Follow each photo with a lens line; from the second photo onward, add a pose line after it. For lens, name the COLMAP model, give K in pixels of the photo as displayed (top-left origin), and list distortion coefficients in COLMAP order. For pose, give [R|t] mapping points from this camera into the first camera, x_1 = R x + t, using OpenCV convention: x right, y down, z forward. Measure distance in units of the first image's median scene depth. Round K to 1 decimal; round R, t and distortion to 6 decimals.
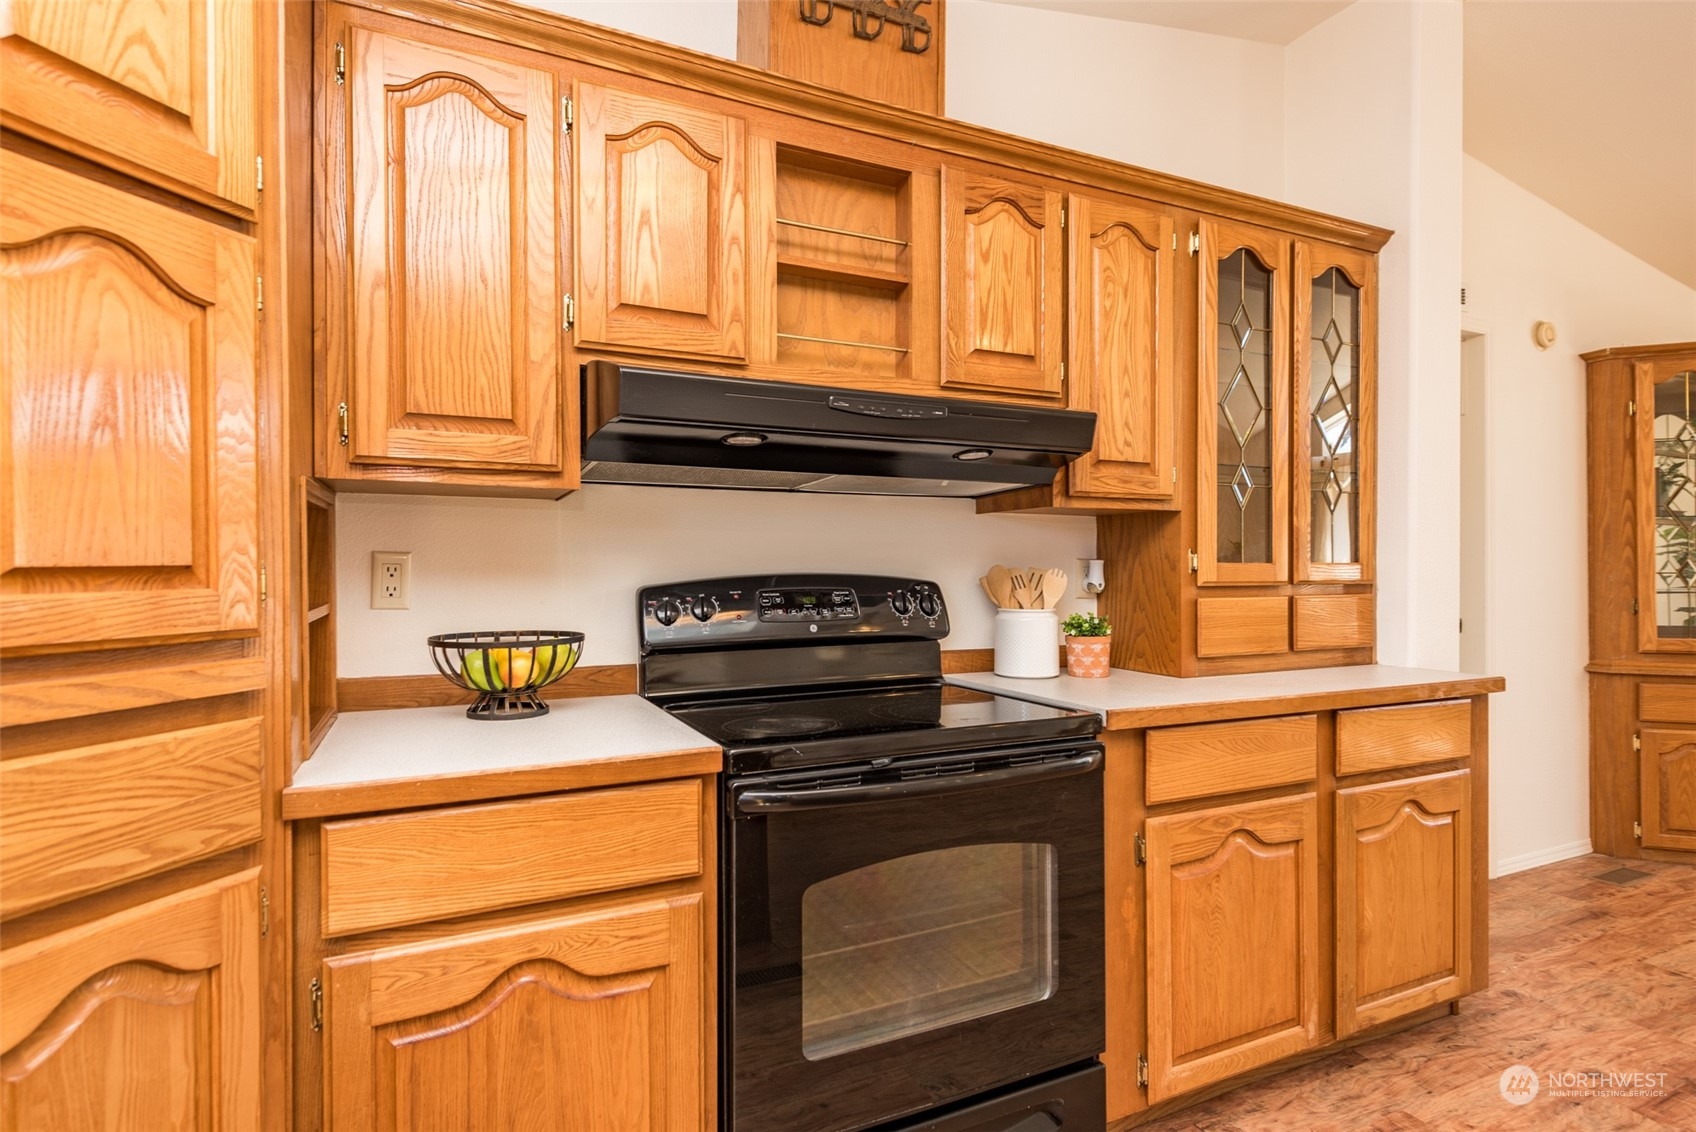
lens RADIAL K [[878.8, 0, 851.5], [0, 878.8, 572.5], [0, 0, 1]] dist [0.002069, -0.000549]
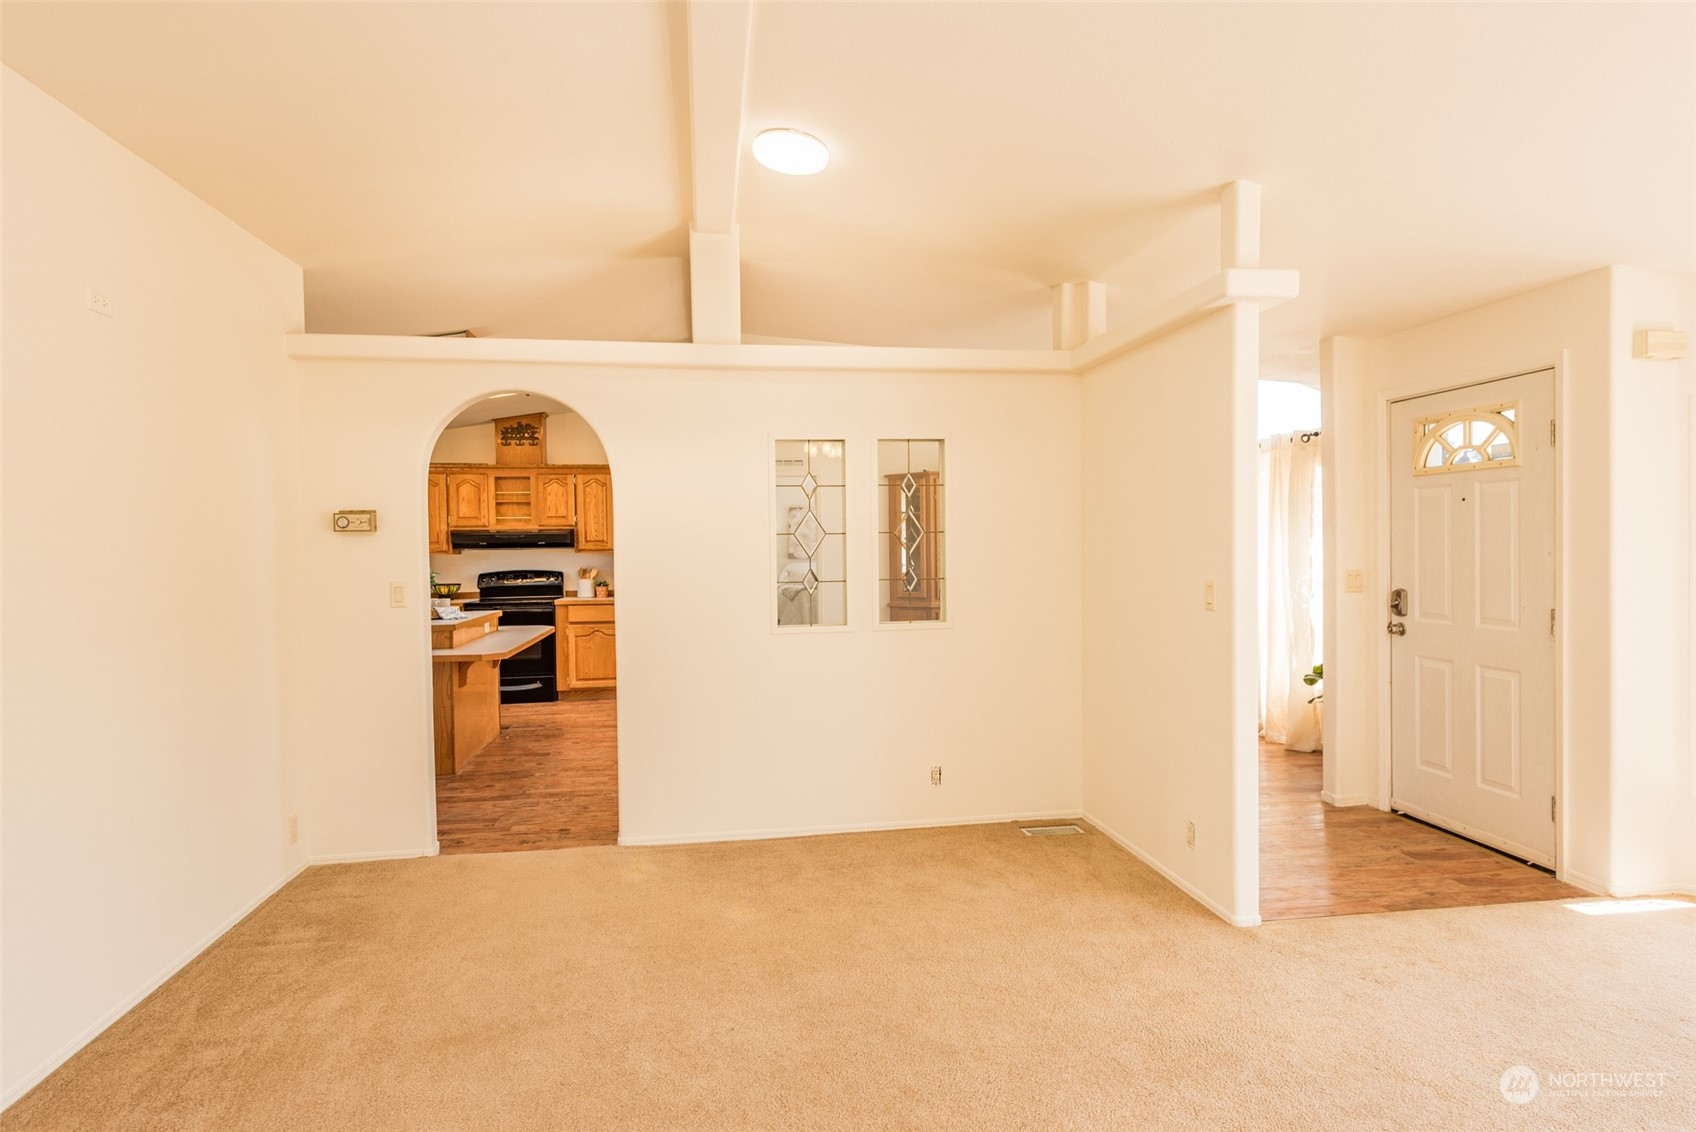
lens RADIAL K [[940.8, 0, 853.1], [0, 940.8, 574.8], [0, 0, 1]] dist [0.002050, -0.000347]
pose [[0.955521, -0.004846, -0.294882, 2.767271], [0.012490, 0.999633, 0.024045, -0.065075], [0.294657, -0.026659, 0.955231, -2.775072]]
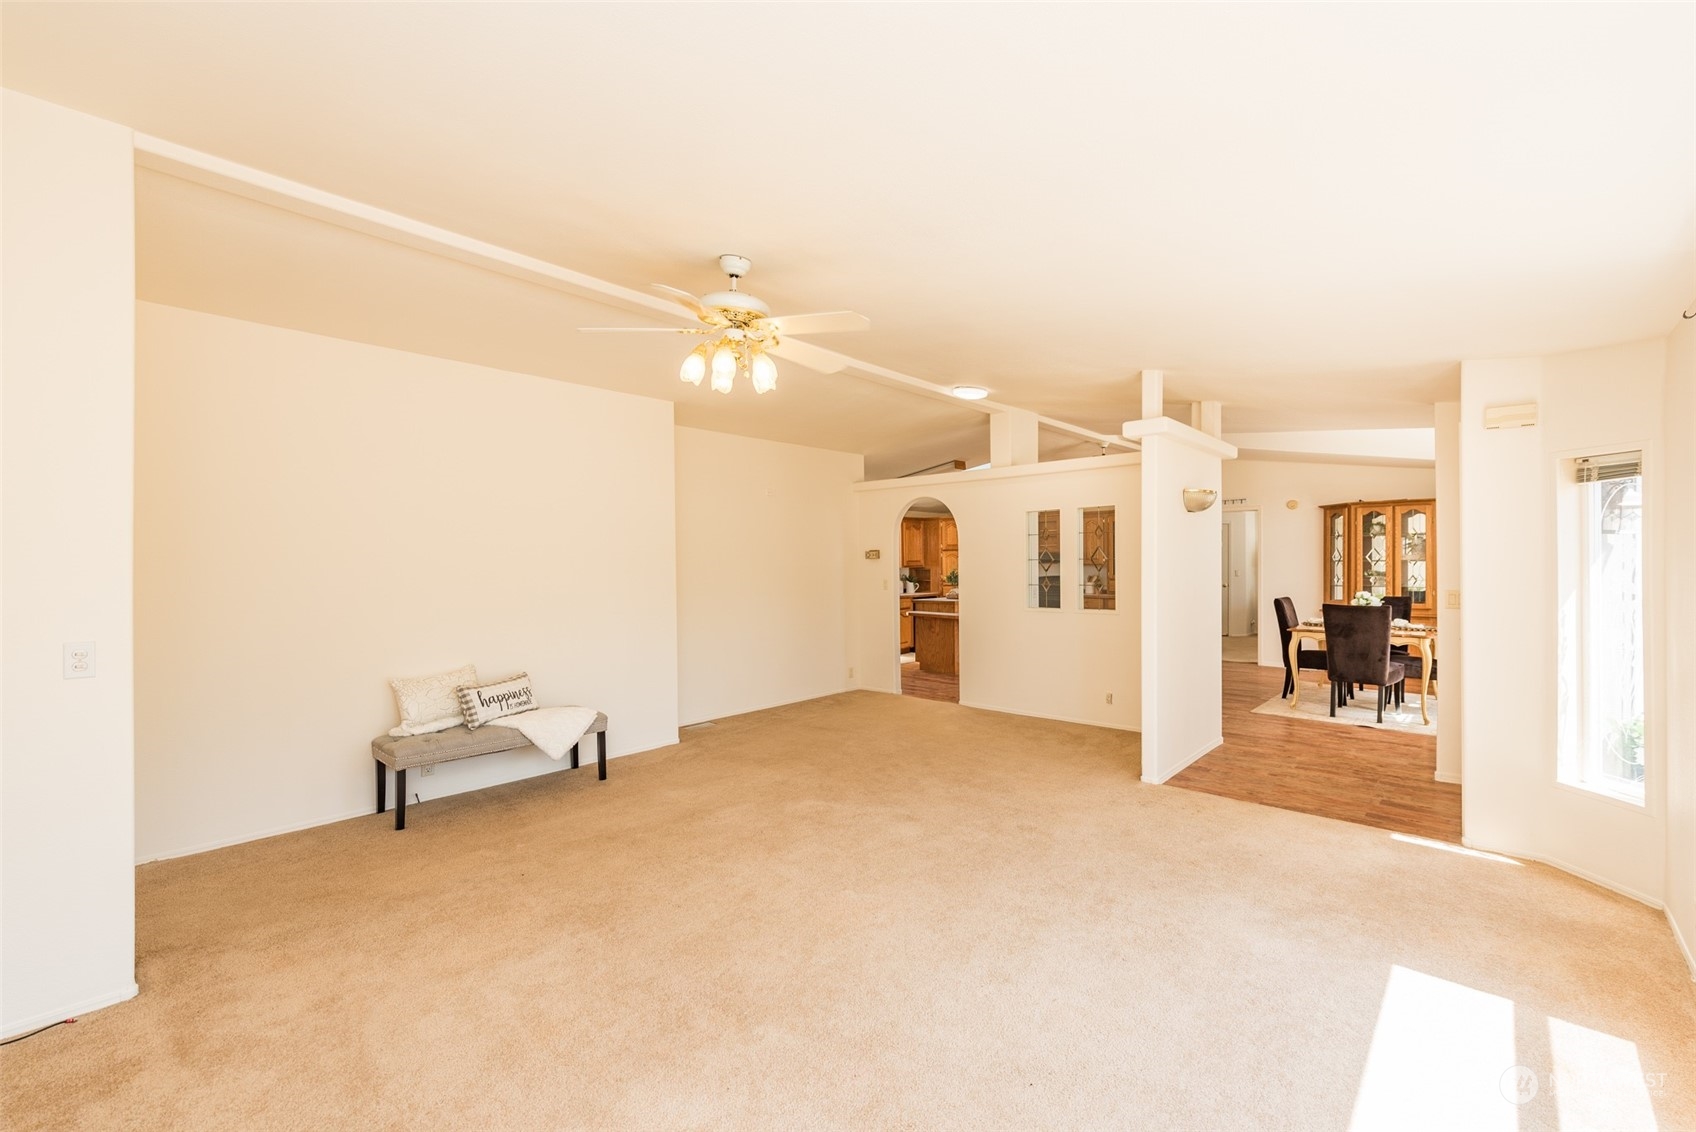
lens RADIAL K [[743.2, 0, 842.1], [0, 743.2, 565.1], [0, 0, 1]] dist [0.004877, 0.000325]
pose [[0.354560, -0.003127, -0.935028, 6.988552], [-0.004353, 0.999978, -0.004995, -0.066426], [0.935023, 0.005842, 0.354538, -2.698491]]
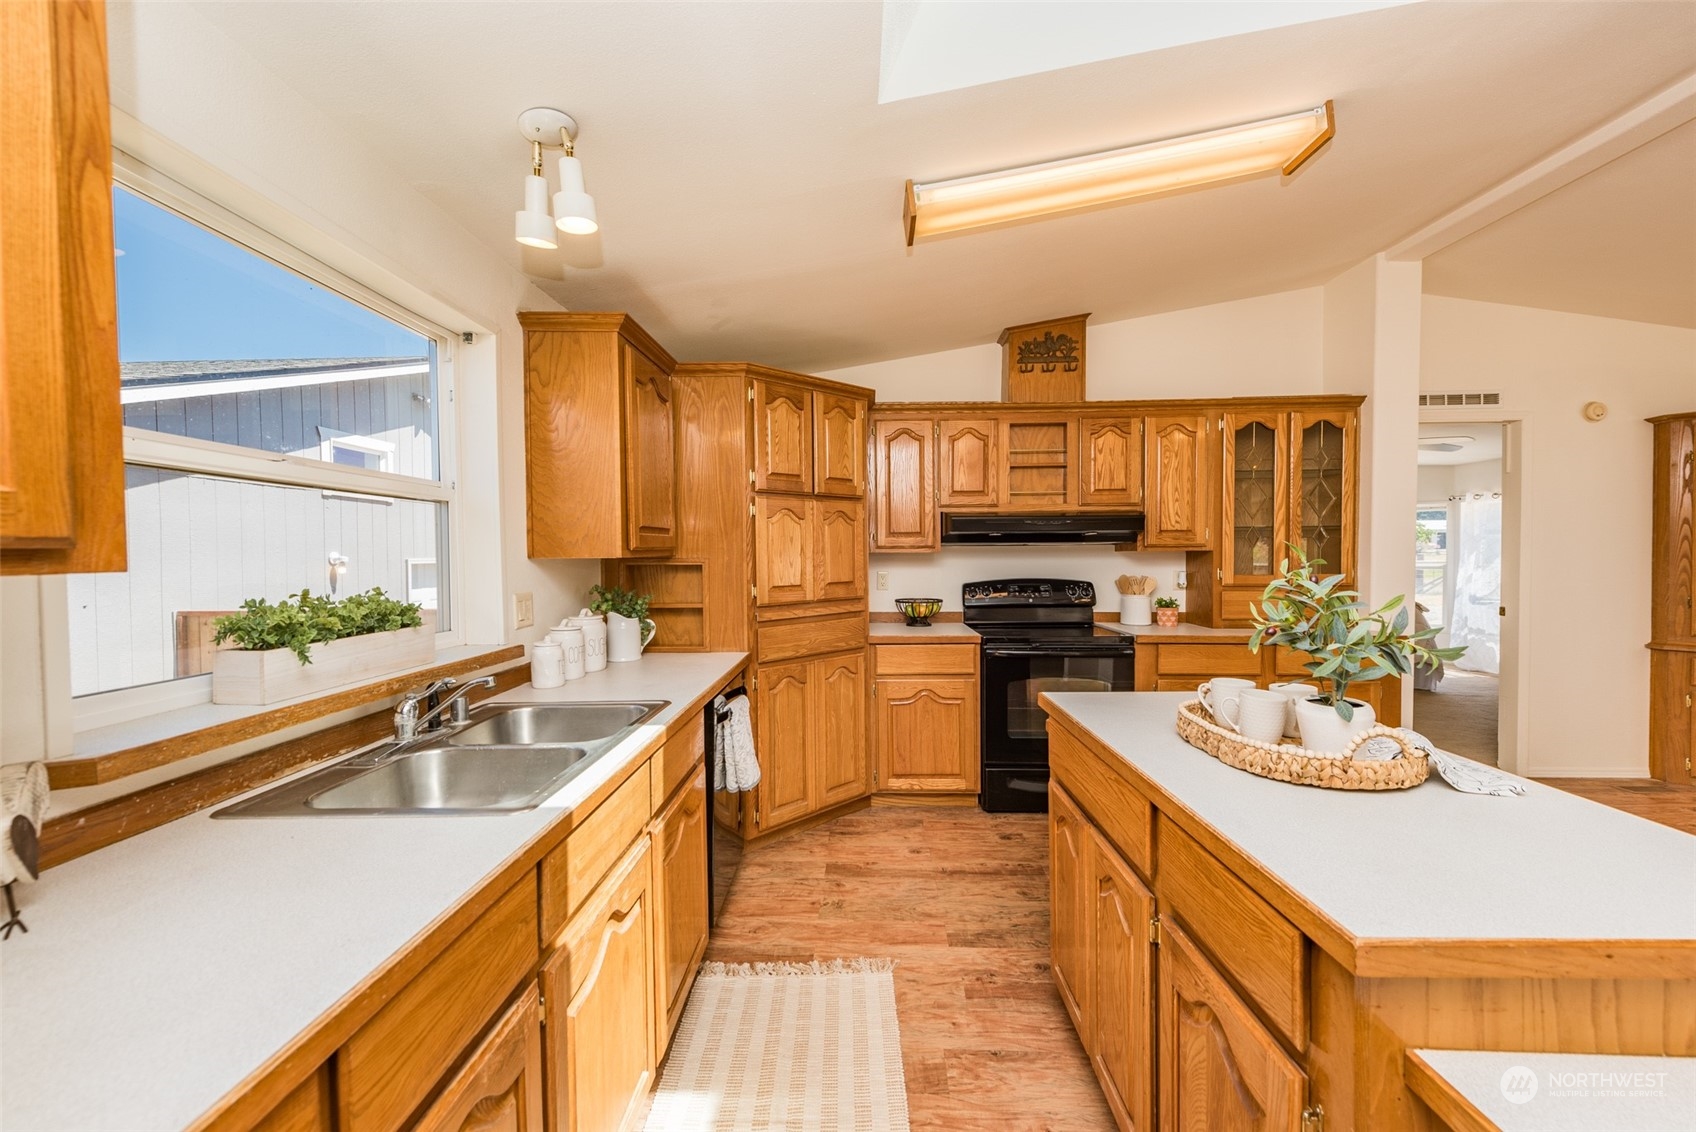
lens RADIAL K [[659.7, 0, 837.6], [0, 659.7, 569.0], [0, 0, 1]] dist [0.010679, -0.000201]
pose [[0.887695, 0.004537, -0.460409, 0.342726], [0.003128, 0.999869, 0.015885, -0.060522], [0.460421, -0.015542, 0.887565, -0.960427]]
